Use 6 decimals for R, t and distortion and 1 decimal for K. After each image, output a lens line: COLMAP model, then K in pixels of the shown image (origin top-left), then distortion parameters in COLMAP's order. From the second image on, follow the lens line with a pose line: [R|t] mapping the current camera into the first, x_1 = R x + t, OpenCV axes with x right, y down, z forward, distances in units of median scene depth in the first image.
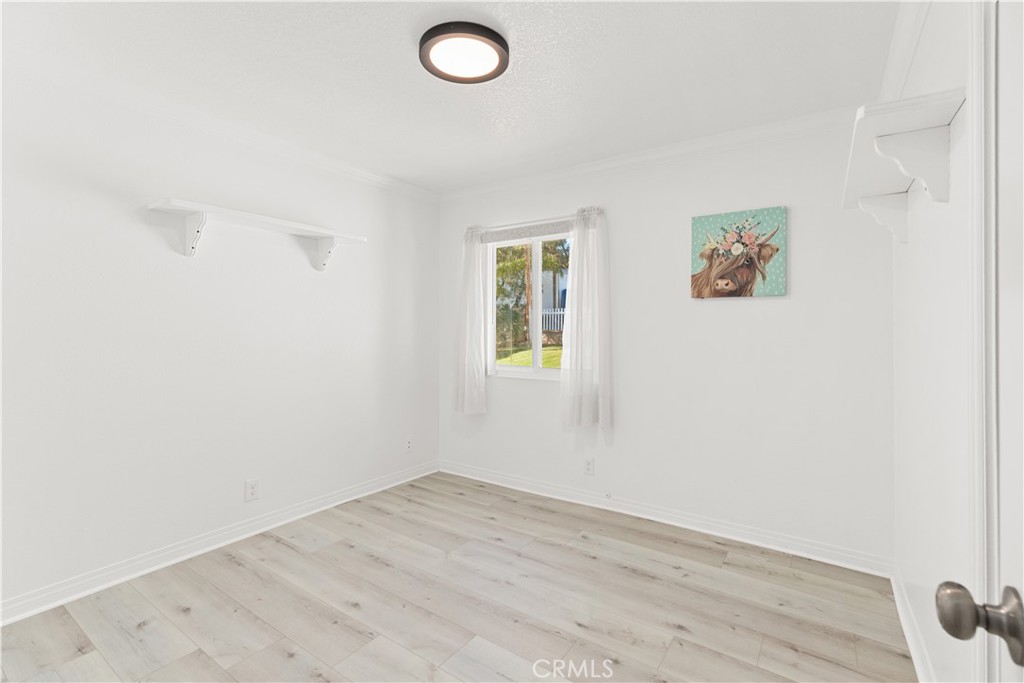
lens RADIAL K [[456.2, 0, 507.4], [0, 456.2, 332.7], [0, 0, 1]] dist [0.000503, 0.000353]
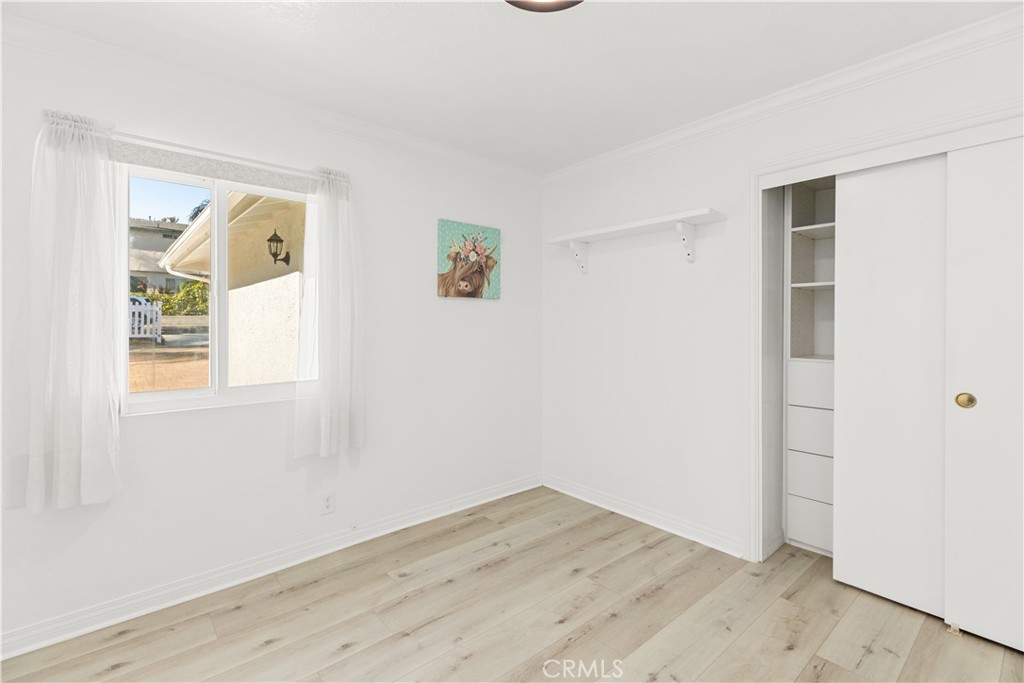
lens RADIAL K [[456.2, 0, 507.4], [0, 456.2, 332.7], [0, 0, 1]] dist [0.000503, 0.000353]
pose [[0.267645, -0.021335, 0.963281, -0.594190], [0.012529, 0.999747, 0.018662, -0.010233], [-0.963436, 0.007074, 0.267845, 0.606751]]
